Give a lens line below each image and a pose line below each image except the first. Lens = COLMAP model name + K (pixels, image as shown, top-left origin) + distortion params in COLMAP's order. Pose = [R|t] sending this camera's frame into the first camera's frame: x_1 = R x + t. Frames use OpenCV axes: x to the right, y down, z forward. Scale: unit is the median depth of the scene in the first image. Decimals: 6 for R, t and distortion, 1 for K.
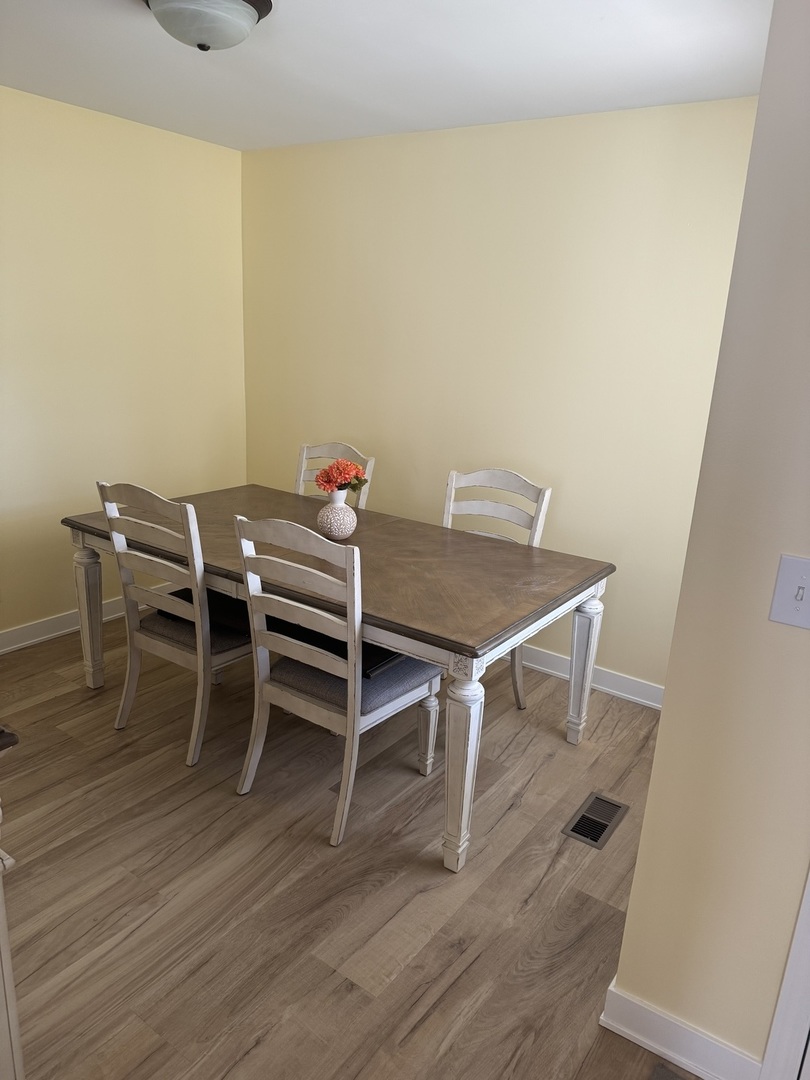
lens RADIAL K [[753.3, 0, 408.6], [0, 753.3, 545.1], [0, 0, 1]] dist [0.042814, -0.052076]
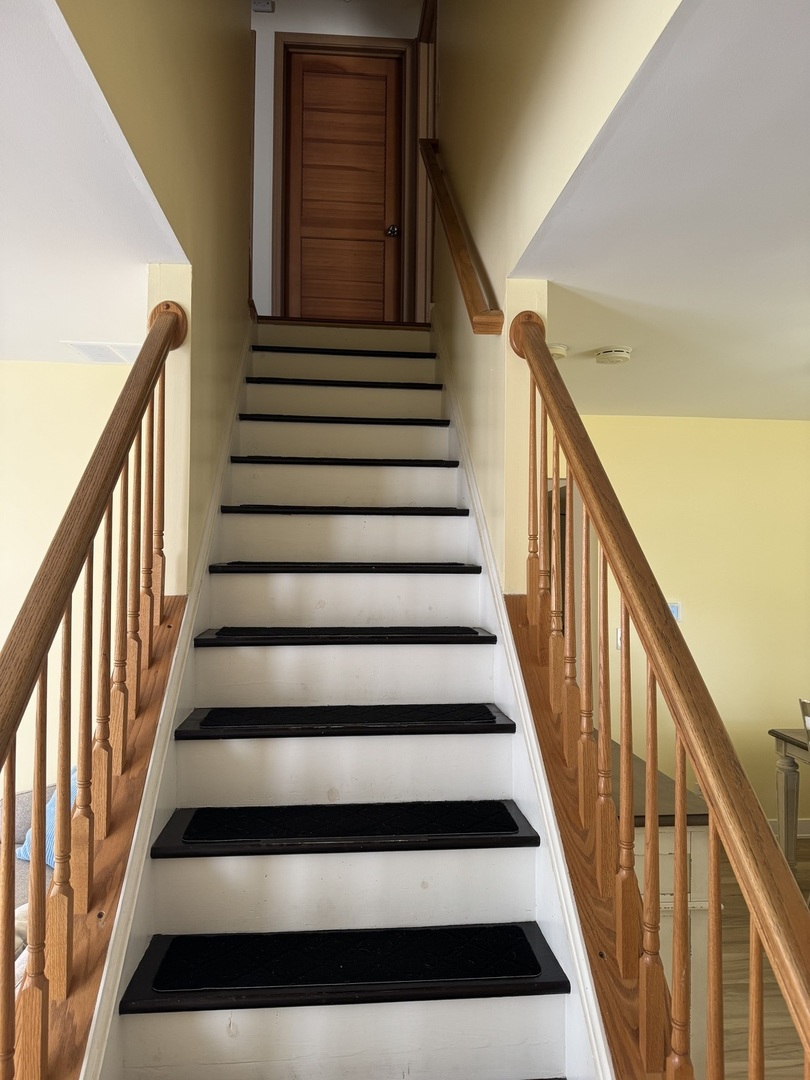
lens RADIAL K [[753.3, 0, 405.0], [0, 753.3, 543.9], [0, 0, 1]] dist [0.042814, -0.052076]
pose [[0.639766, -0.056772, -0.766470, 0.134110], [-0.193748, 0.953147, -0.232319, 0.081067], [0.743748, 0.297132, 0.598792, -0.283679]]
